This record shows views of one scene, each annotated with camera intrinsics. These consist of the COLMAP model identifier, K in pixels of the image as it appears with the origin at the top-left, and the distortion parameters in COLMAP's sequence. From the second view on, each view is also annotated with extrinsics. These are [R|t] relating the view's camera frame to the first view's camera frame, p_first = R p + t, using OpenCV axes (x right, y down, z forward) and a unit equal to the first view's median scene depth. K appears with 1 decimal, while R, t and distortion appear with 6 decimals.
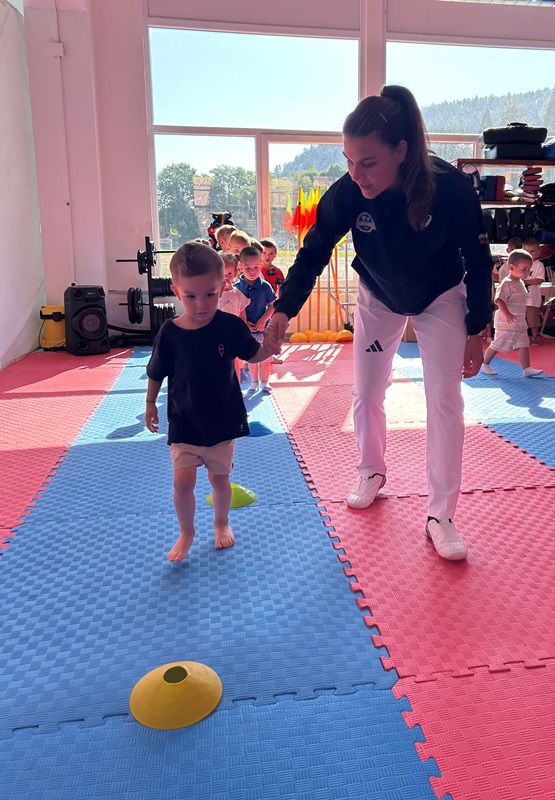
lens RADIAL K [[674.2, 0, 335.0], [0, 674.2, 340.2], [0, 0, 1]] dist [0.084213, -0.015013]
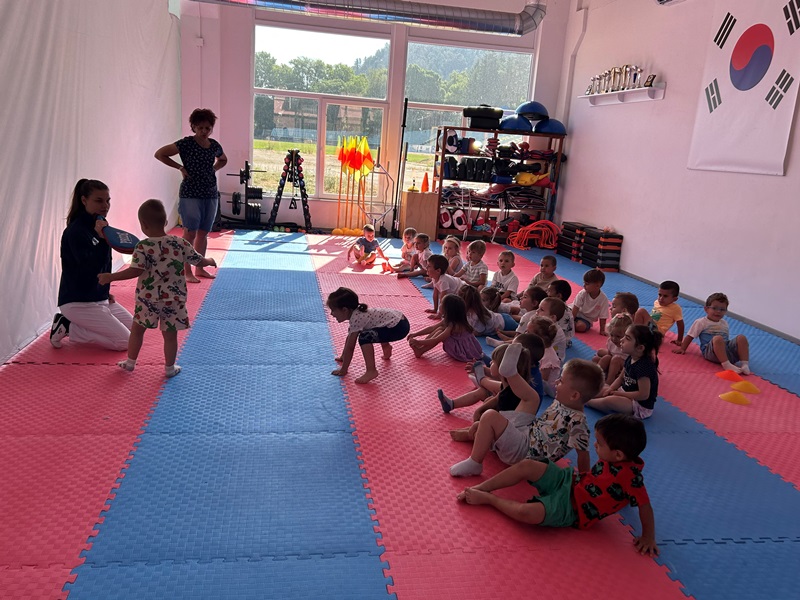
lens RADIAL K [[663.9, 0, 396.0], [0, 663.9, 304.4], [0, 0, 1]] dist [0.069407, -0.006642]
pose [[0.996969, 0.077745, -0.003053, 0.106228], [-0.077094, 0.992388, 0.096031, 0.005798], [0.010495, -0.095505, 0.995374, -0.593875]]
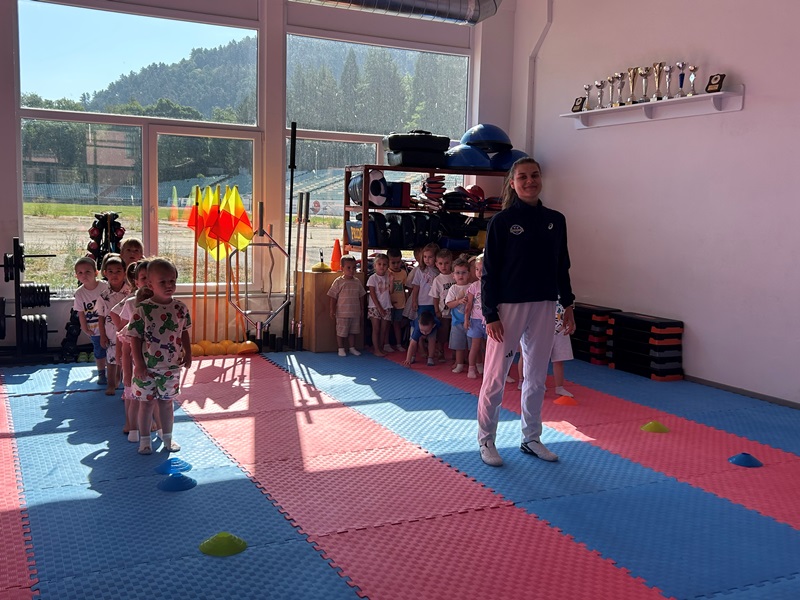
lens RADIAL K [[817.4, 0, 397.1], [0, 817.4, 303.4], [0, 0, 1]] dist [0.070484, 0.000000]
pose [[0.962118, -0.004032, 0.272605, -0.096132], [0.008676, 0.999837, -0.015832, -0.048508], [-0.272497, 0.017598, 0.961996, -0.138447]]
